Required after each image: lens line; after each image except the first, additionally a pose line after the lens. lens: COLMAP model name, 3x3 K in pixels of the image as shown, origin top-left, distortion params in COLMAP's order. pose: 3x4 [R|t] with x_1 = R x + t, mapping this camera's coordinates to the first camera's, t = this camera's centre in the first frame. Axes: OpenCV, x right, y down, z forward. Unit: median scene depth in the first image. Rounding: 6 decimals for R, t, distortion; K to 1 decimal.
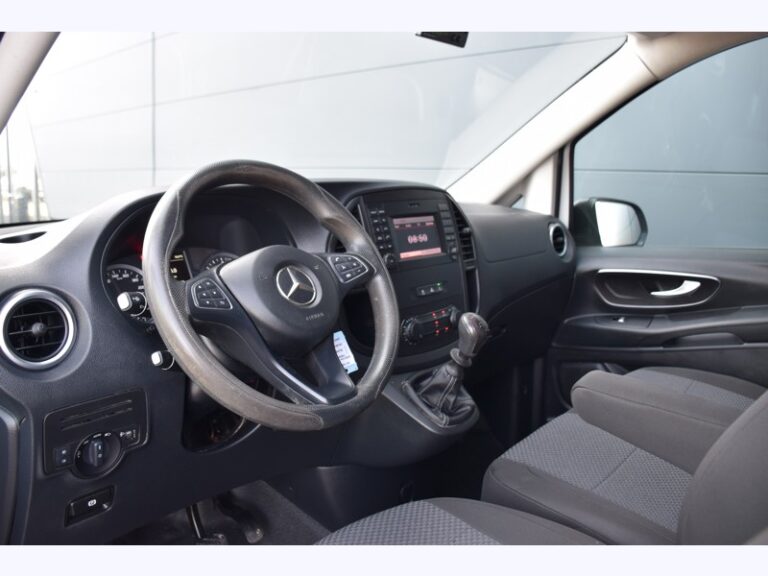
lens RADIAL K [[605.4, 0, 384.0], [0, 605.4, 288.0], [0, 0, 1]] dist [-0.073769, -0.001564]
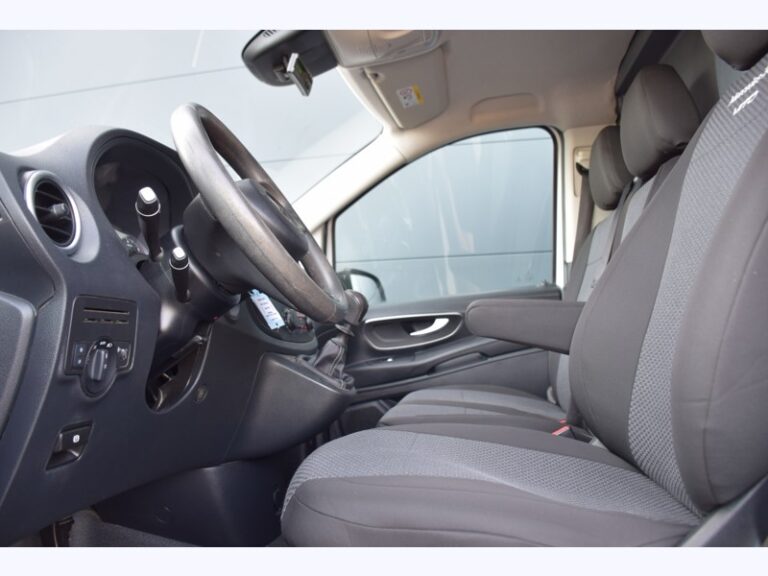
lens RADIAL K [[605.4, 0, 384.0], [0, 605.4, 288.0], [0, 0, 1]] dist [-0.073769, -0.001564]
pose [[0.842922, 0.005760, 0.538005, -0.290478], [0.135878, 0.965251, -0.223221, 0.204406], [-0.520596, 0.261261, 0.812849, -0.004649]]
